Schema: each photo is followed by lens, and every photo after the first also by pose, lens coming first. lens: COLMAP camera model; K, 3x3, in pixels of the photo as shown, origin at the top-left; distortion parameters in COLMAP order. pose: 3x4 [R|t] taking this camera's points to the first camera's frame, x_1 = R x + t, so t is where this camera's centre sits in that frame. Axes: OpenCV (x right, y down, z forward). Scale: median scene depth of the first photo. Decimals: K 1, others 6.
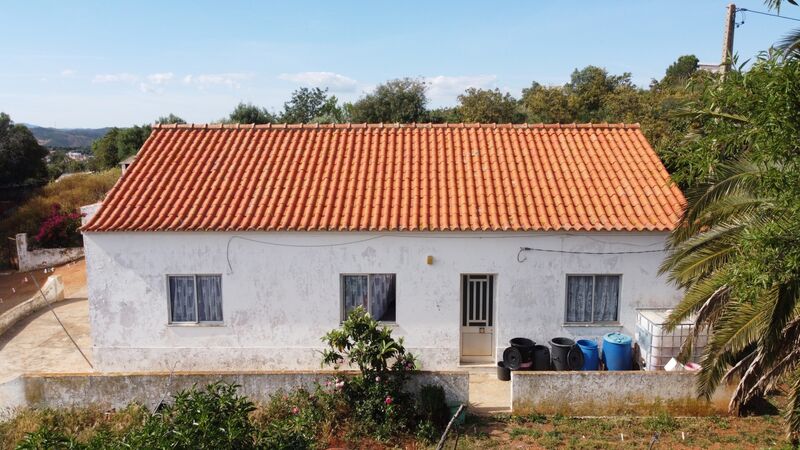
lens RADIAL K [[604.3, 0, 400.0], [0, 604.3, 225.0], [0, 0, 1]] dist [0.007120, 0.002310]
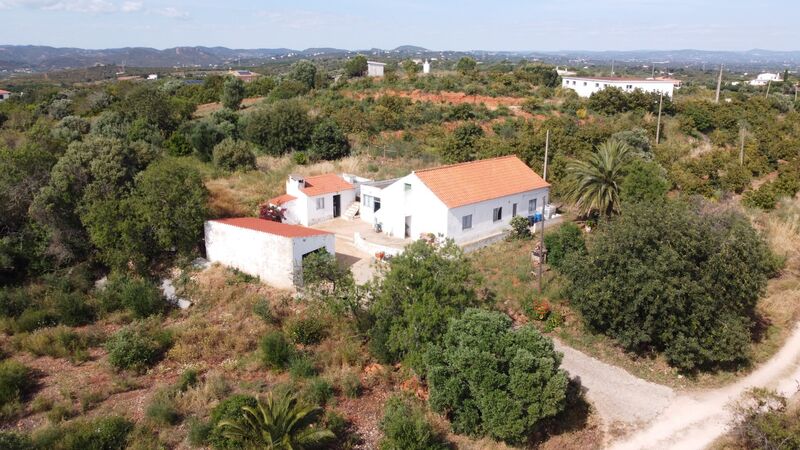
lens RADIAL K [[604.3, 0, 400.0], [0, 604.3, 225.0], [0, 0, 1]] dist [0.007120, 0.002310]
pose [[0.726394, -0.172600, 0.665252, -3.071487], [0.082524, 0.982853, 0.164894, -0.494898], [-0.682306, -0.064879, 0.728183, -1.372367]]
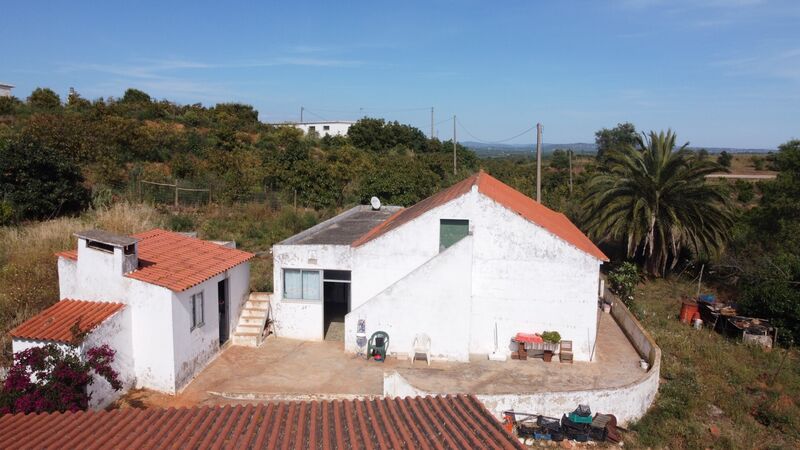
lens RADIAL K [[604.3, 0, 400.0], [0, 604.3, 225.0], [0, 0, 1]] dist [0.007120, 0.002310]
pose [[0.133656, -0.122433, 0.983436, -1.992018], [0.125489, 0.986443, 0.105753, -0.288721], [-0.983051, 0.109276, 0.147208, 1.233445]]
